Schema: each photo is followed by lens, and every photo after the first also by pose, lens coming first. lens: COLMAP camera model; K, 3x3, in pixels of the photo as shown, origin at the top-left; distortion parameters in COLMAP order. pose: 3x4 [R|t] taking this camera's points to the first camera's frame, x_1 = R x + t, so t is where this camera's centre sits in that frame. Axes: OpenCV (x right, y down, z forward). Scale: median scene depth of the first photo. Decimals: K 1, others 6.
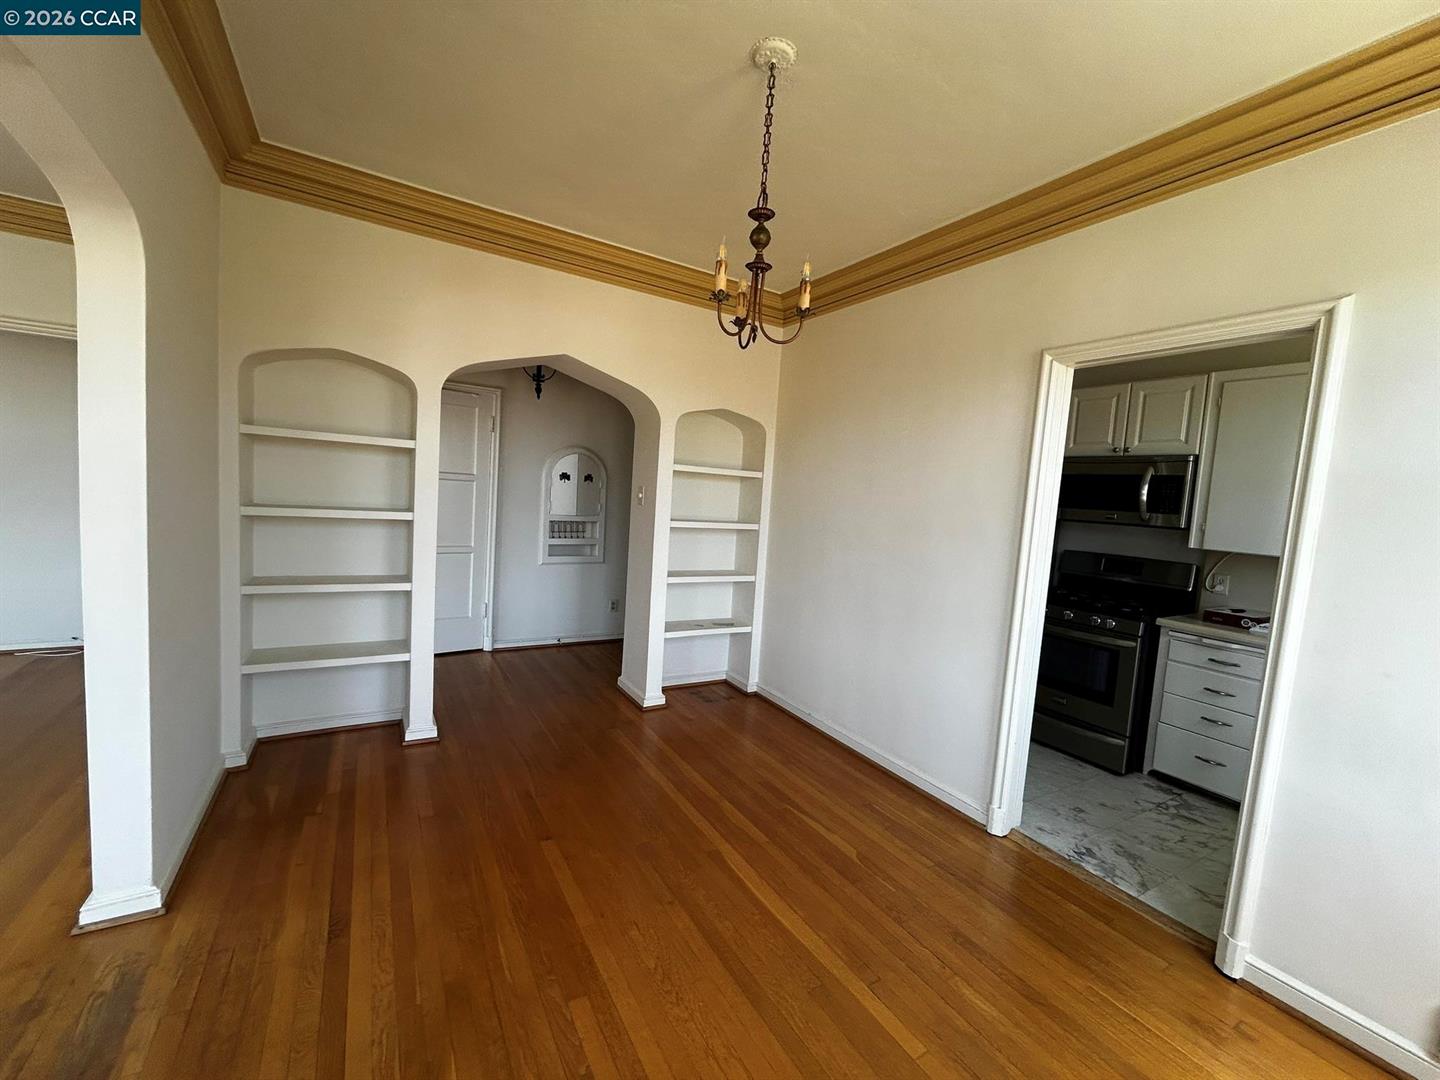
lens RADIAL K [[590.9, 0, 722.0], [0, 590.9, 538.7], [0, 0, 1]] dist [-0.001877, 0.001172]
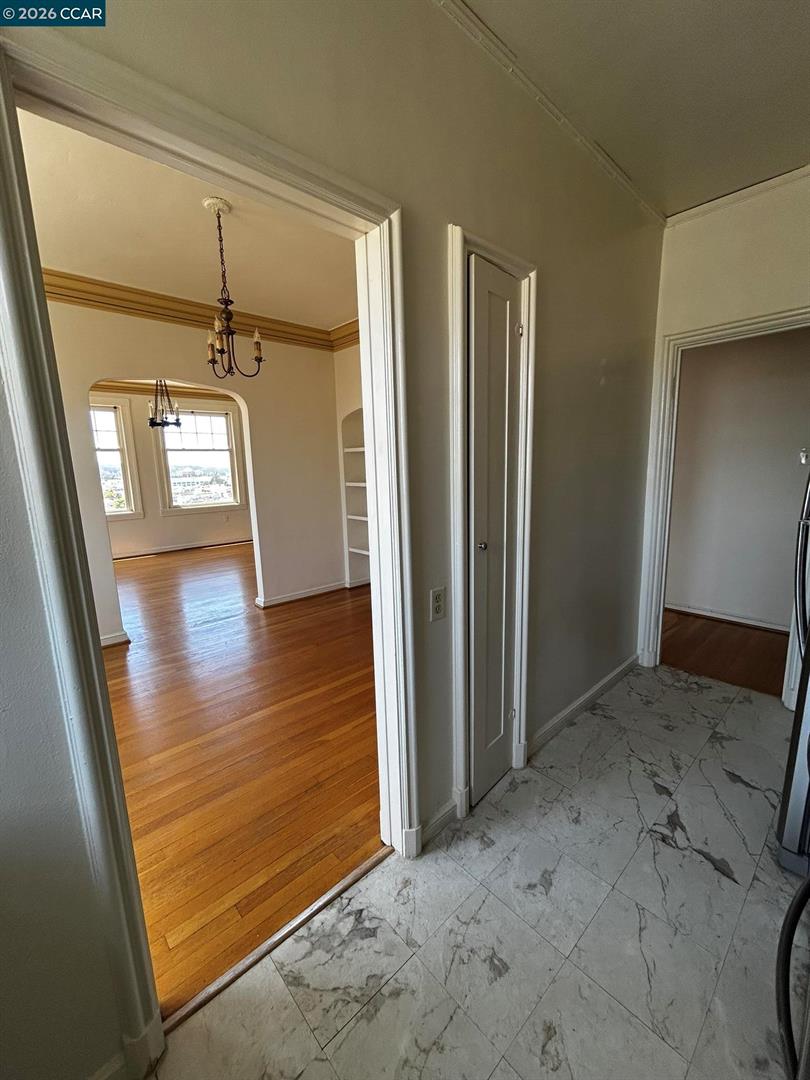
lens RADIAL K [[443.2, 0, 405.6], [0, 443.2, 540.5], [0, 0, 1]] dist [-0.001877, 0.001172]
pose [[0.192336, 0.095126, -0.976708, 1.130573], [-0.047443, 0.995028, 0.087567, 0.014239], [0.980182, 0.029496, 0.195893, 0.949125]]
